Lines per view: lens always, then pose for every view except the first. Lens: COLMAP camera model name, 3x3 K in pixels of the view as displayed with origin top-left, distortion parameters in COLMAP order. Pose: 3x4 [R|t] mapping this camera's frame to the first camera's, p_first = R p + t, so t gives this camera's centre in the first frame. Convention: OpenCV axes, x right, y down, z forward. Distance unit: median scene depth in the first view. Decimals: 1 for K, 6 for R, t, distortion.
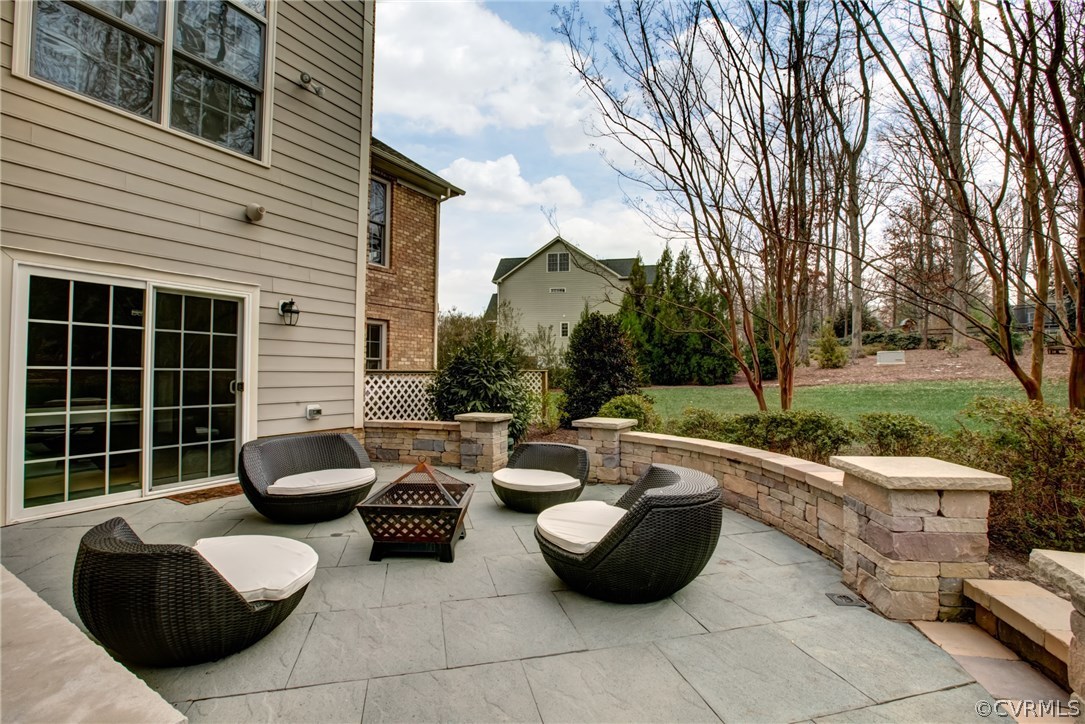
lens RADIAL K [[487.9, 0, 542.5], [0, 487.9, 362.0], [0, 0, 1]] dist [-0.044186, 0.012759]
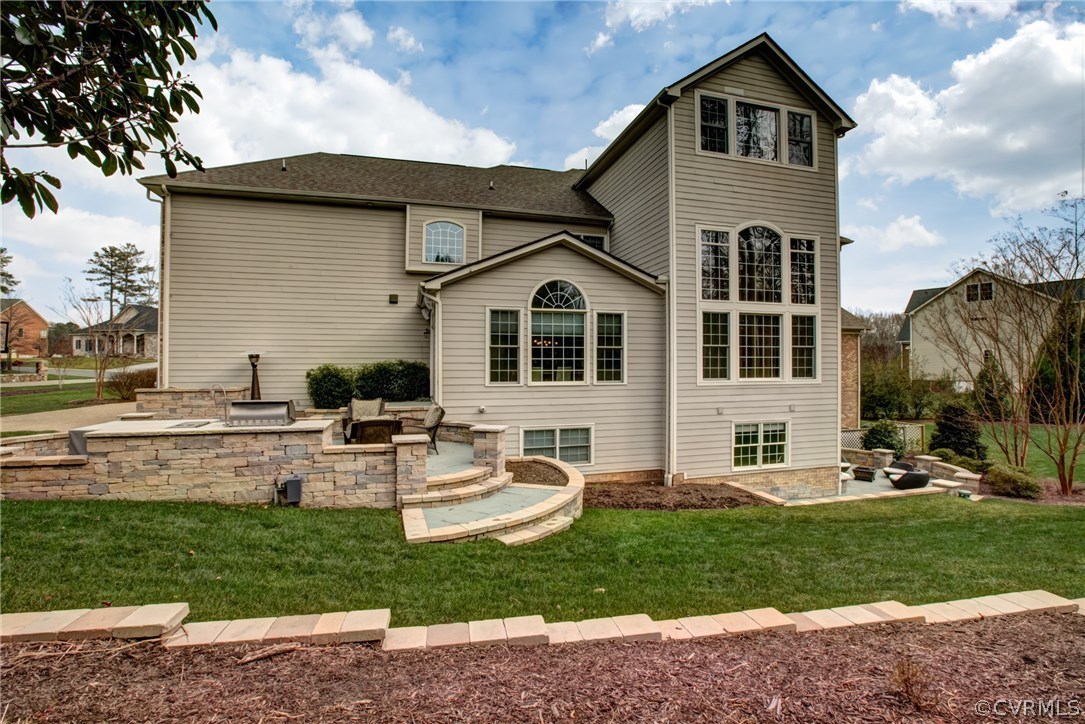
lens RADIAL K [[487.9, 0, 542.5], [0, 487.9, 362.0], [0, 0, 1]] dist [-0.044186, 0.012759]
pose [[0.718643, -0.007520, -0.695339, 0.419950], [0.014340, 0.999889, 0.004007, -0.470697], [0.695232, -0.012850, 0.718671, -2.533798]]
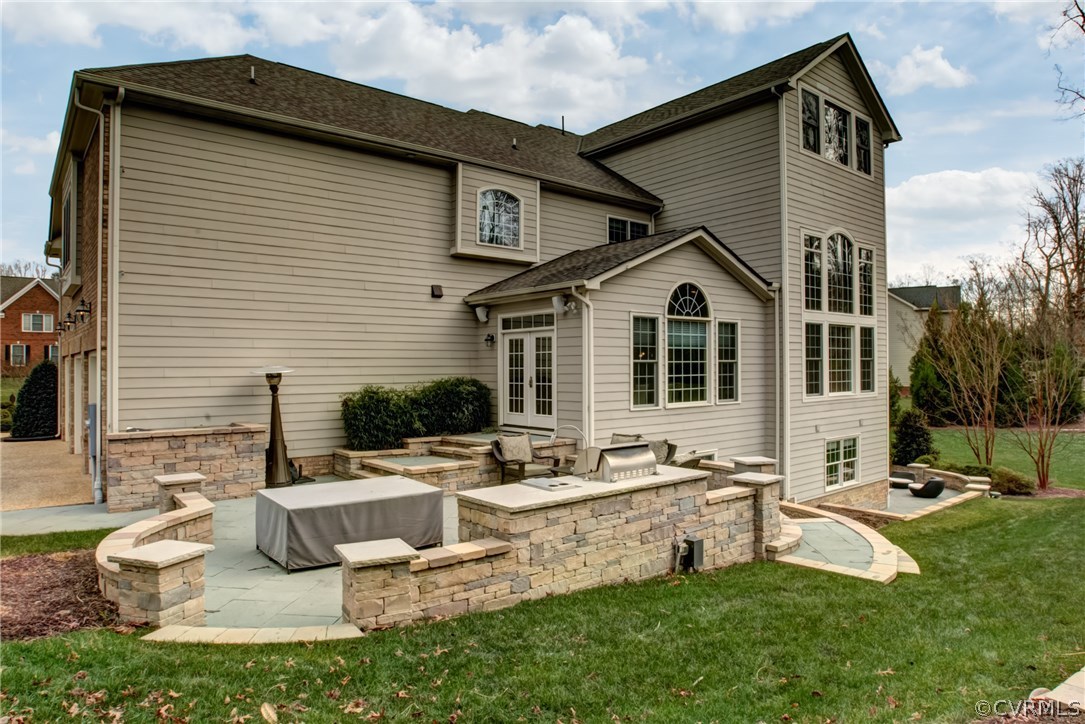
lens RADIAL K [[663.9, 0, 542.5], [0, 663.9, 362.0], [0, 0, 1]] dist [-0.040522, 0.000357]
pose [[0.938044, -0.008495, -0.346411, -0.604866], [0.012927, 0.999861, 0.010488, -0.552508], [0.346274, -0.014316, 0.938024, -3.390534]]
